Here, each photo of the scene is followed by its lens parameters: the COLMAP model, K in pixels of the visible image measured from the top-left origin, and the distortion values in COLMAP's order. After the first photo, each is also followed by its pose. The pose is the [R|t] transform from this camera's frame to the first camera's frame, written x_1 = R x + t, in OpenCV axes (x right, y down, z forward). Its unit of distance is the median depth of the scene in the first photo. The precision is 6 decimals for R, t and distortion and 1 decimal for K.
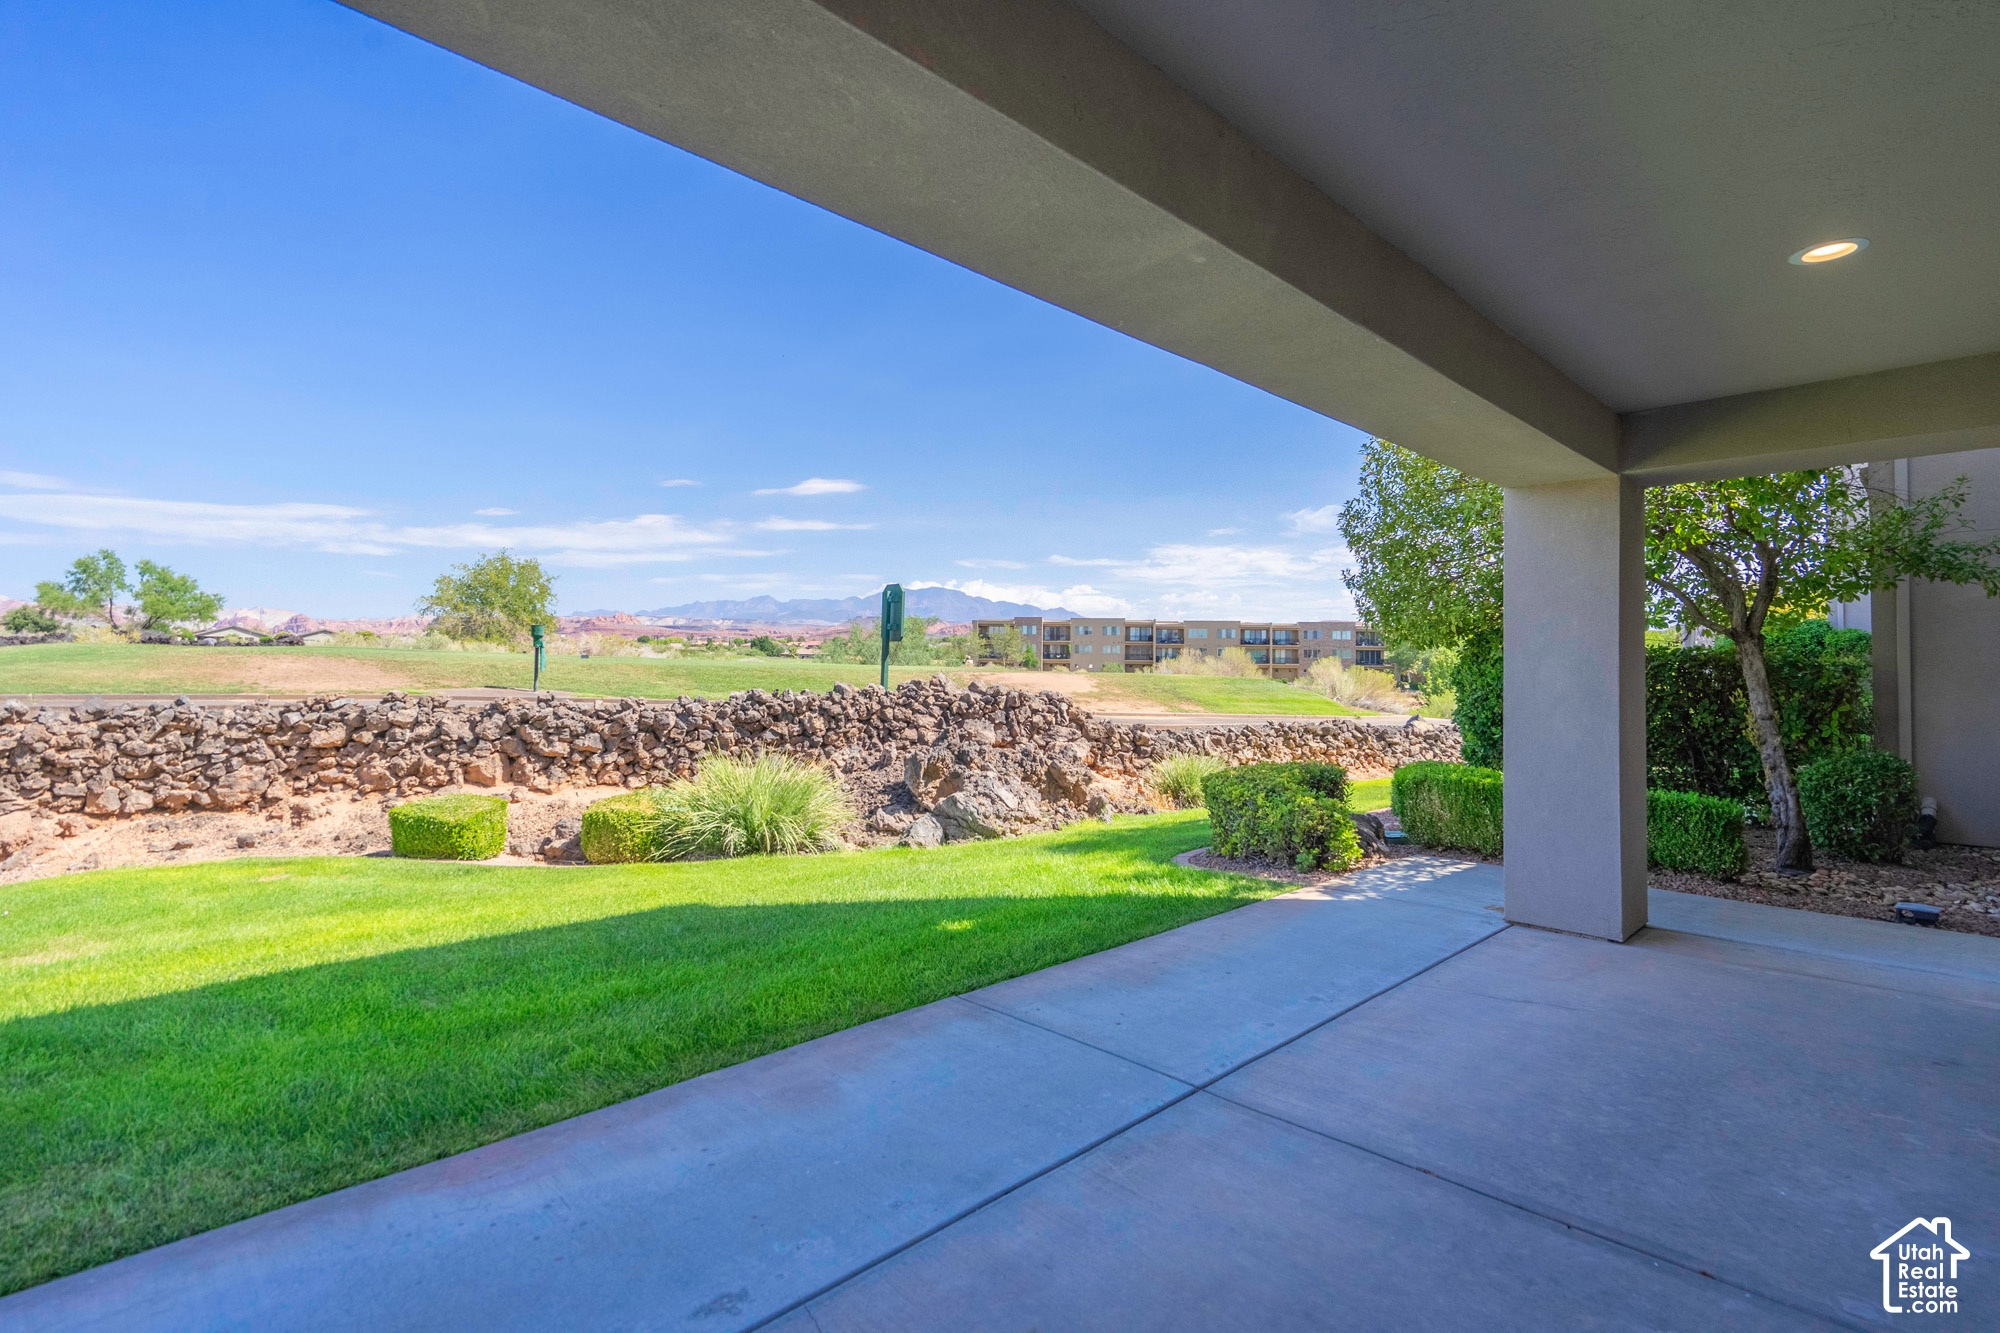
lens RADIAL K [[932.7, 0, 999.4], [0, 932.7, 642.4], [0, 0, 1]] dist [-0.008427, 0.005778]
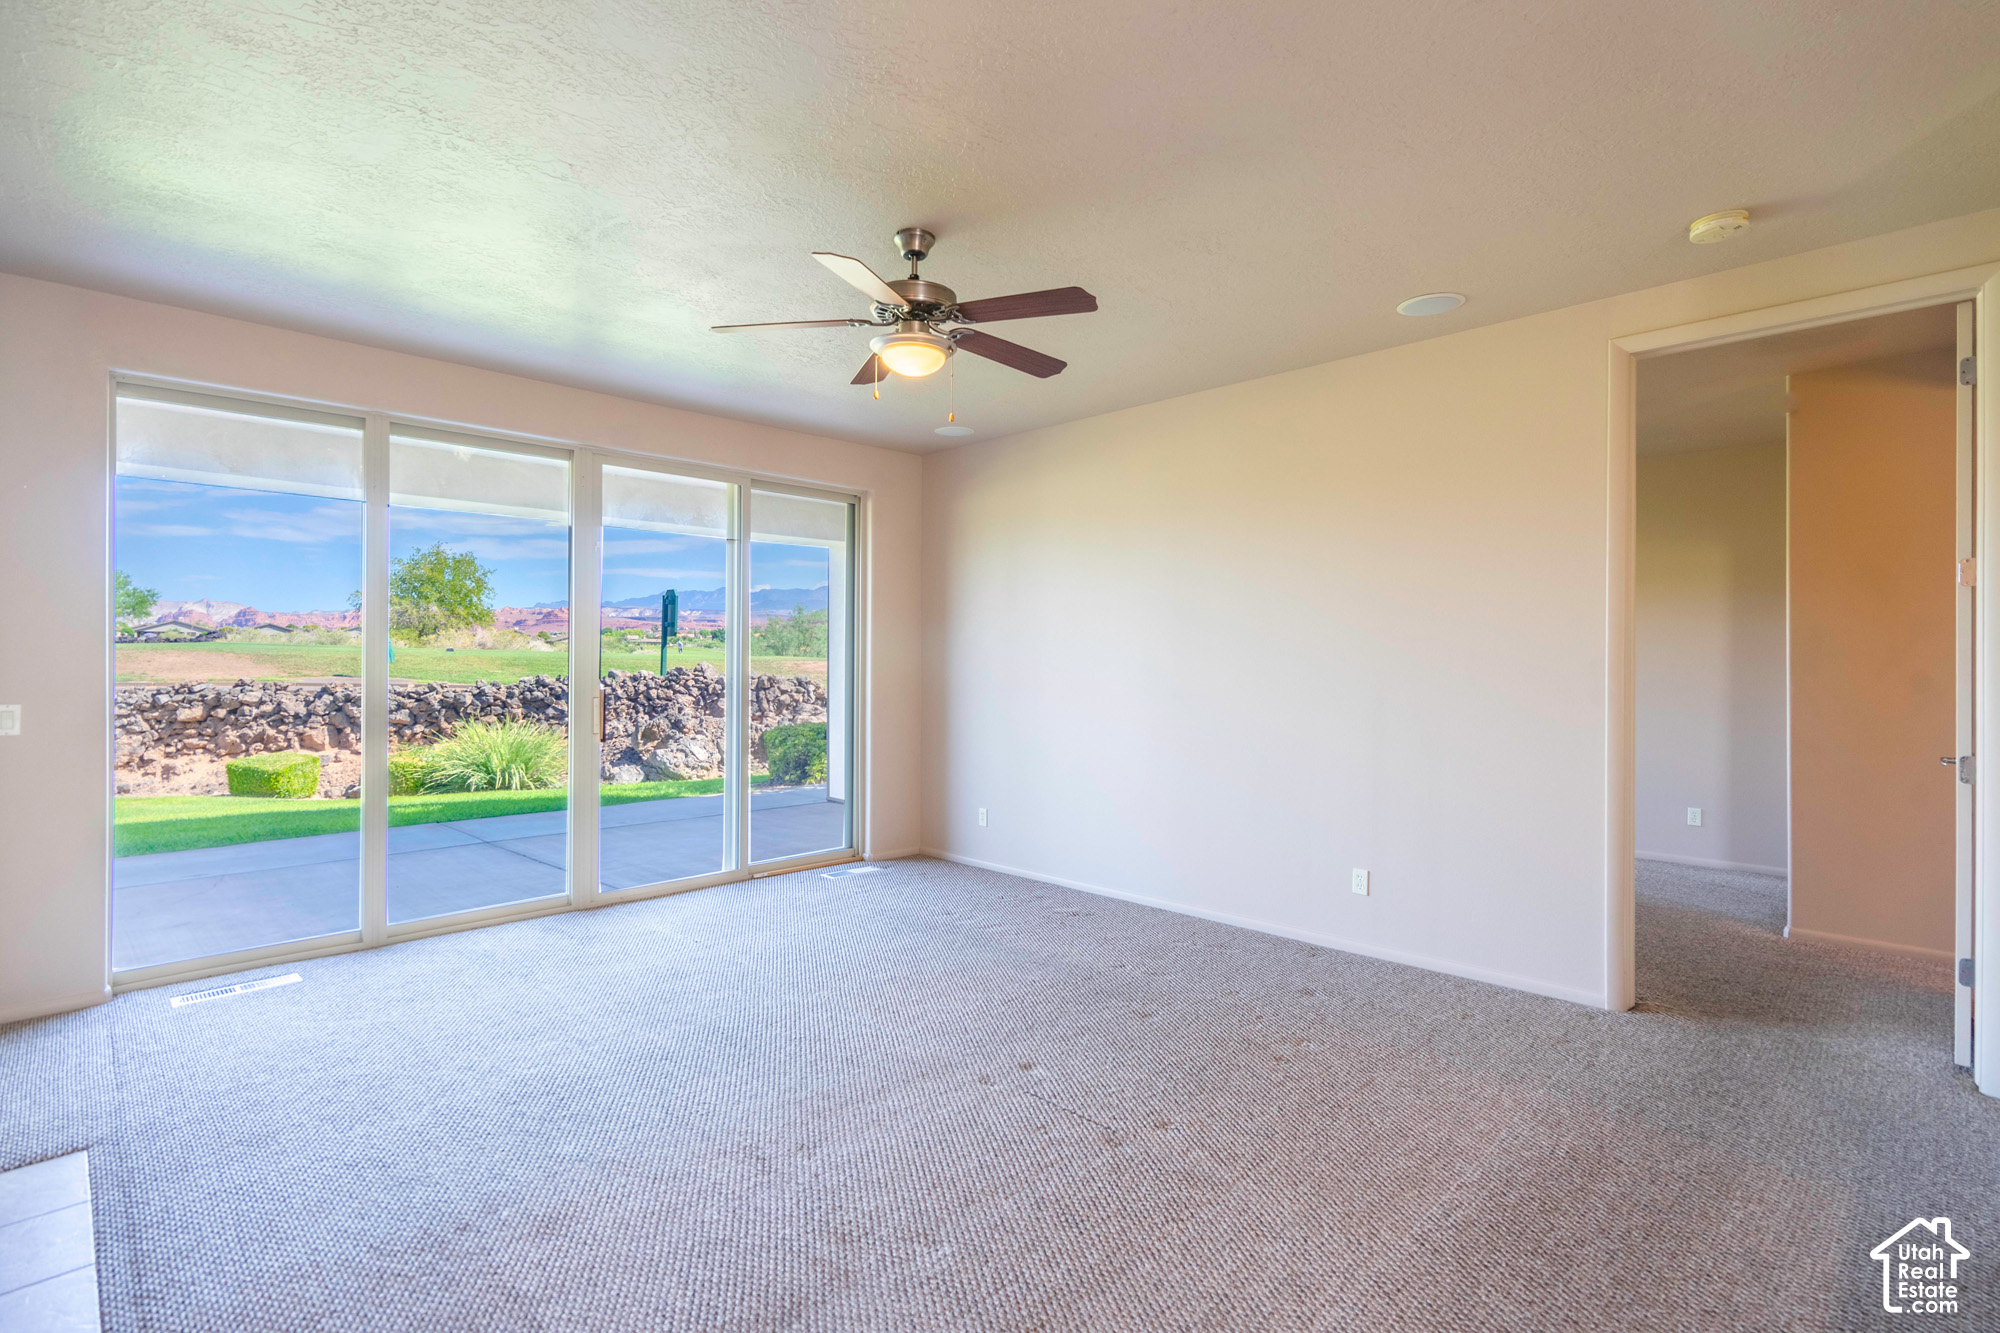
lens RADIAL K [[932.7, 0, 985.7], [0, 932.7, 658.8], [0, 0, 1]] dist [-0.008427, 0.005778]
pose [[0.999717, -0.006748, 0.022833, 0.355414], [0.006081, 0.999556, 0.029165, -0.006017], [-0.023020, -0.029018, 0.999314, -0.320265]]
